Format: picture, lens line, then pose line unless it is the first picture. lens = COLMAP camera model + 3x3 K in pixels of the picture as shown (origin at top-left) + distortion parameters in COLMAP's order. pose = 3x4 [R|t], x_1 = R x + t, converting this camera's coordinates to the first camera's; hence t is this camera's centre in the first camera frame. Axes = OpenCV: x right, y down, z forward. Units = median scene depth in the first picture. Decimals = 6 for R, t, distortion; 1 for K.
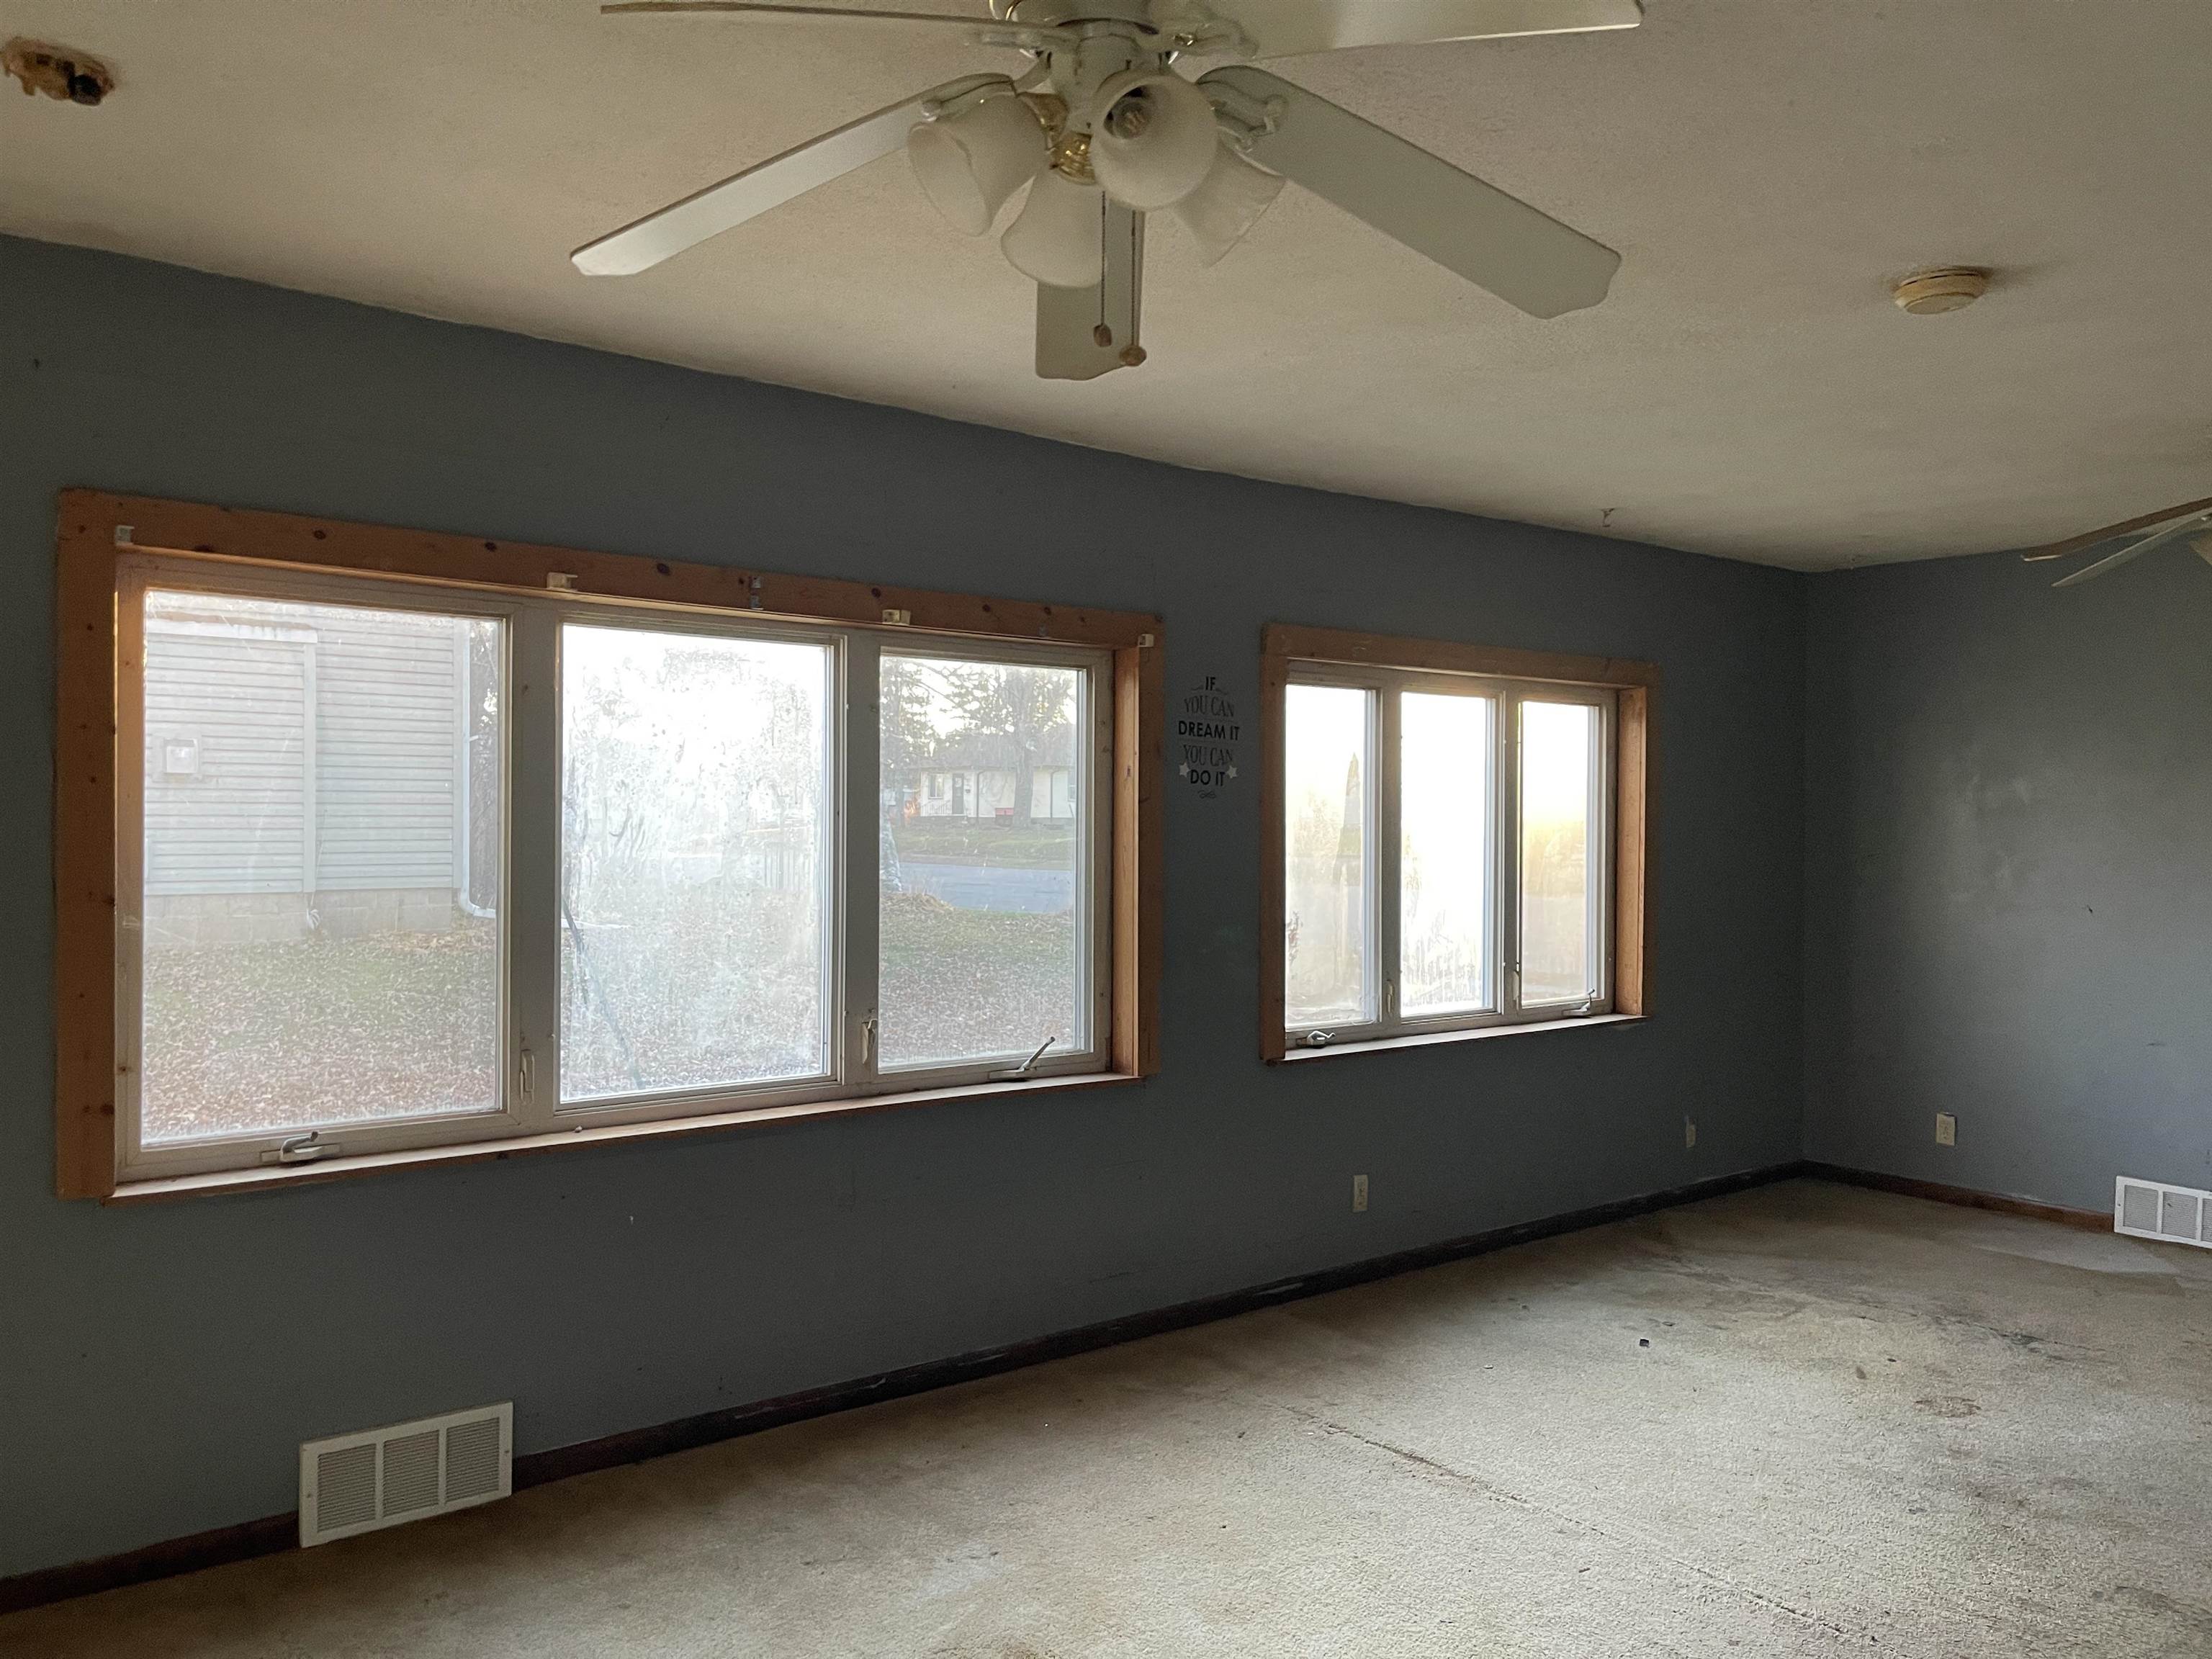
lens RADIAL K [[1665.1, 0, 1091.5], [0, 1665.1, 827.4], [0, 0, 1]] dist [0.064434, -0.081518]
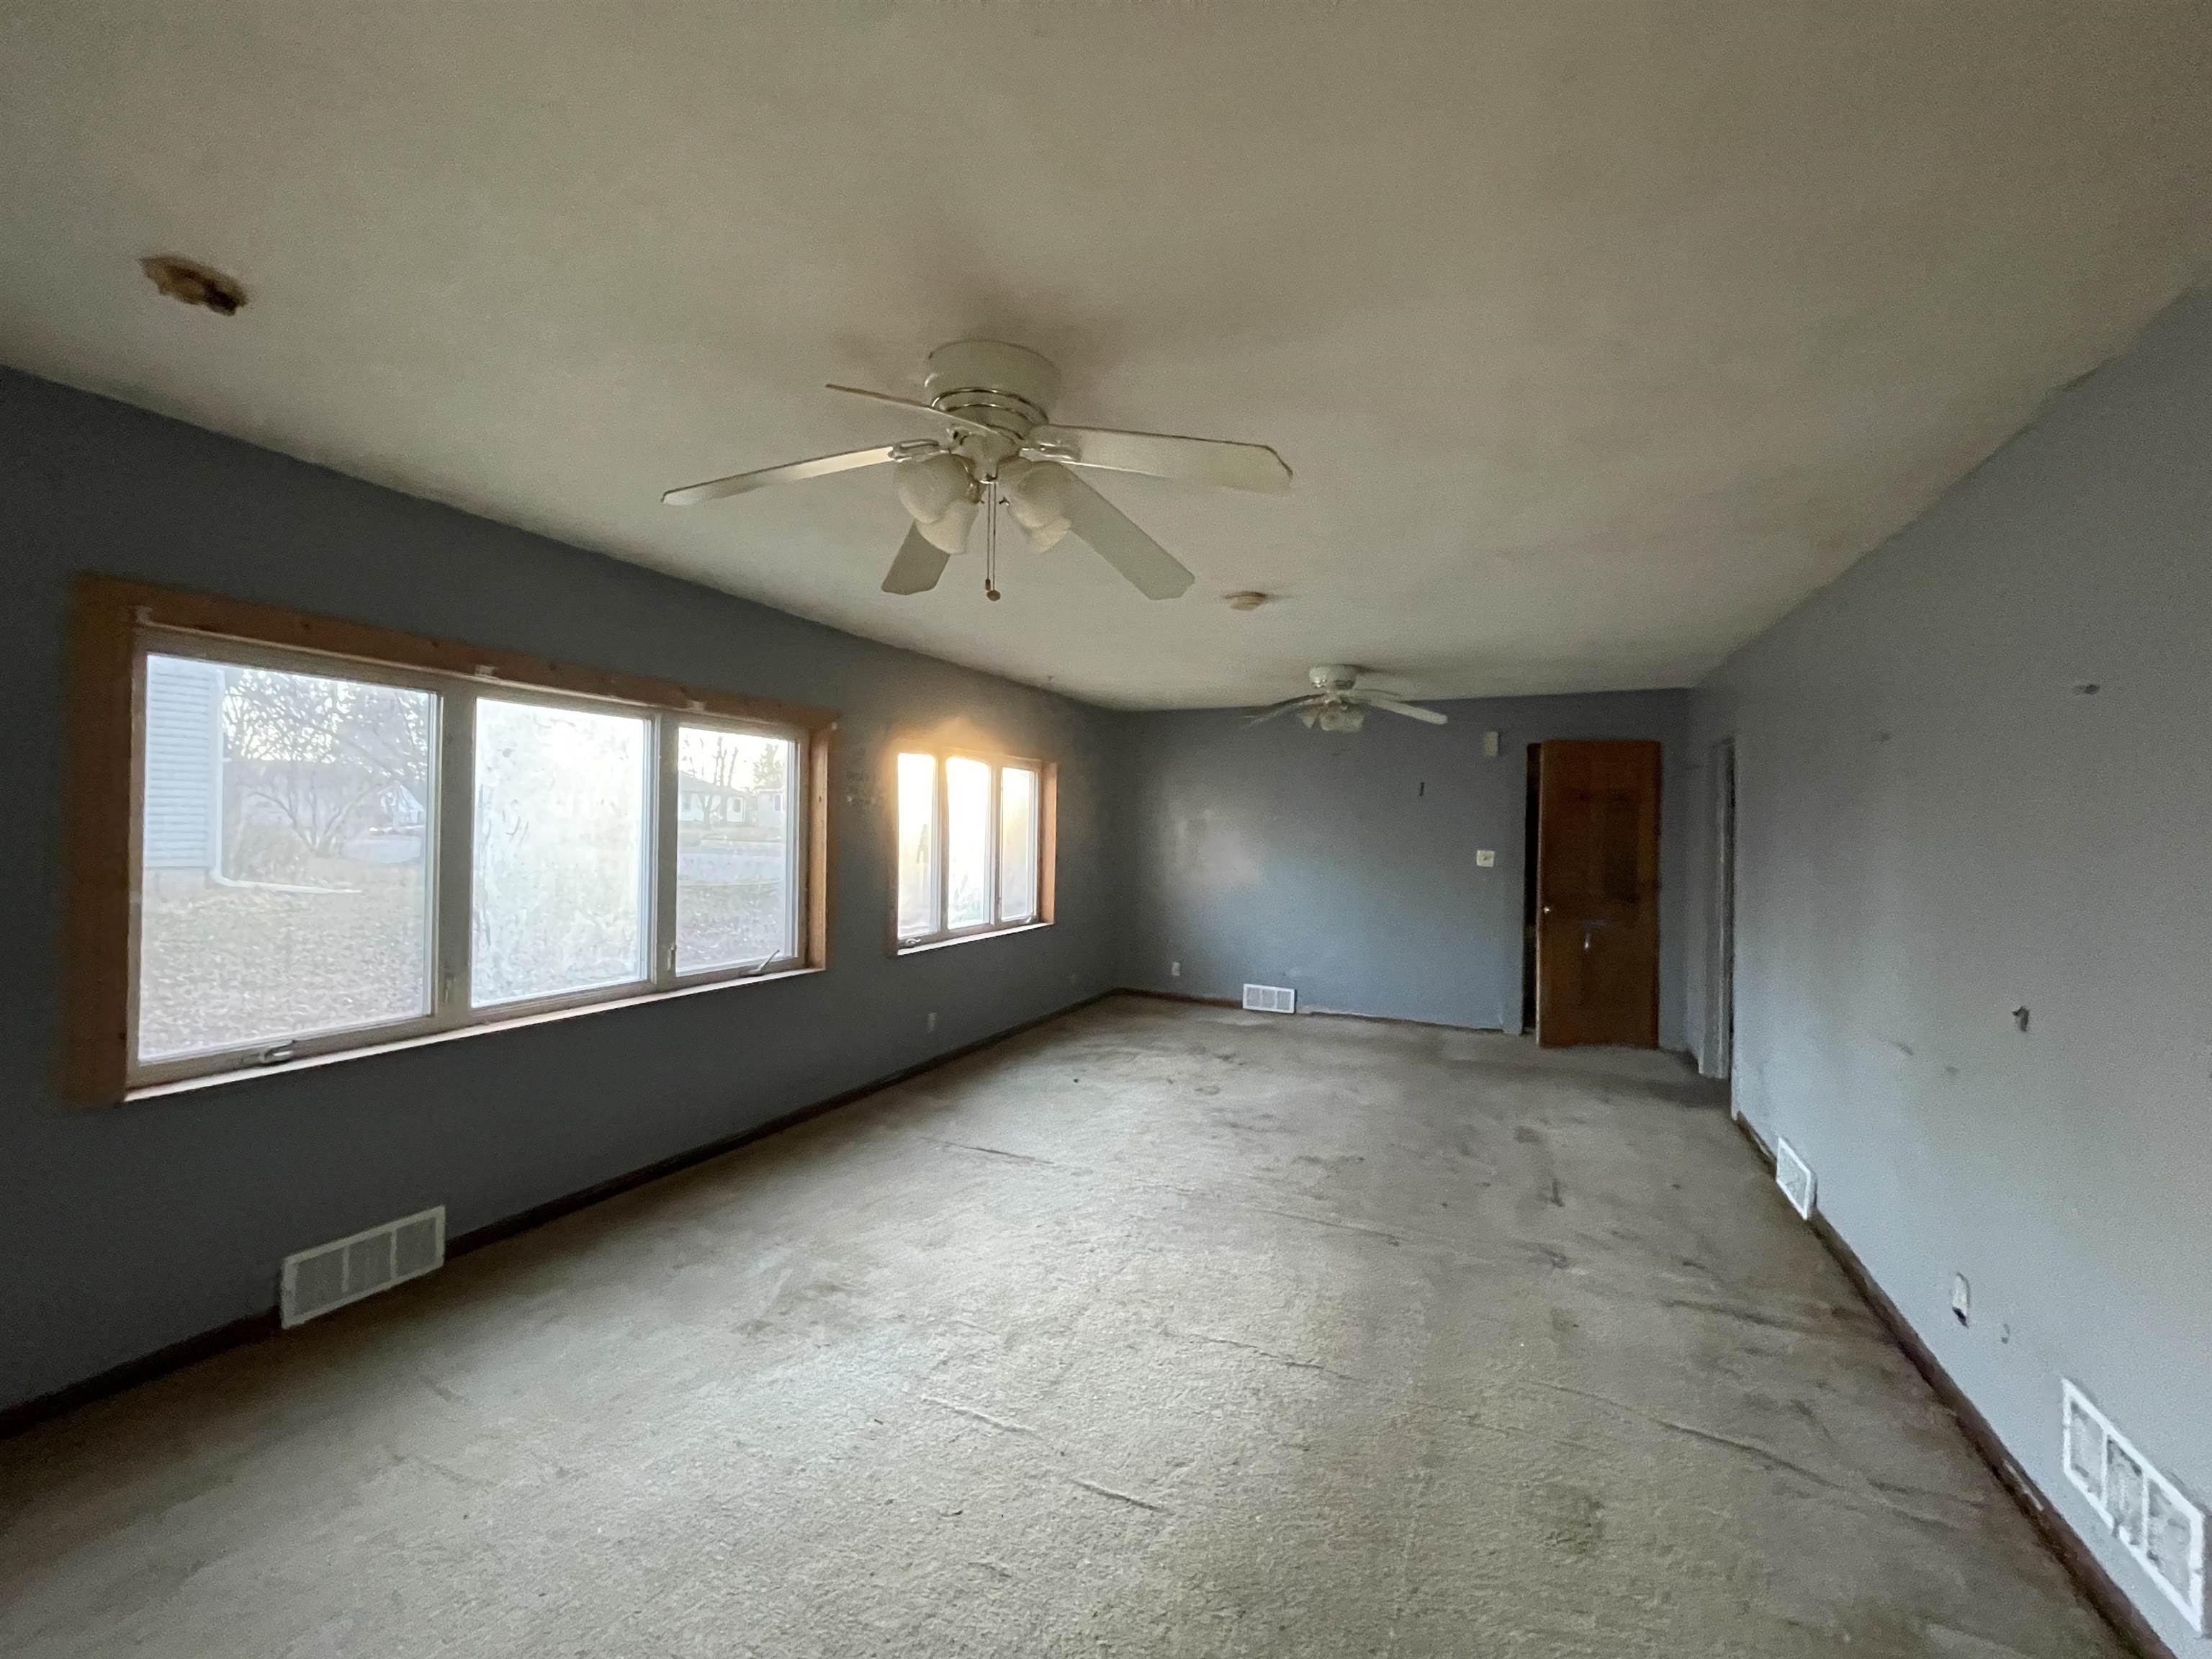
lens RADIAL K [[884.7, 0, 1114.1], [0, 884.7, 824.4], [0, 0, 1]] dist [-0.006361, -0.000068]
pose [[0.890973, 0.009497, 0.453957, -0.145246], [-0.007994, 0.999954, -0.005230, -0.004281], [-0.453986, 0.001031, 0.891008, 0.008853]]
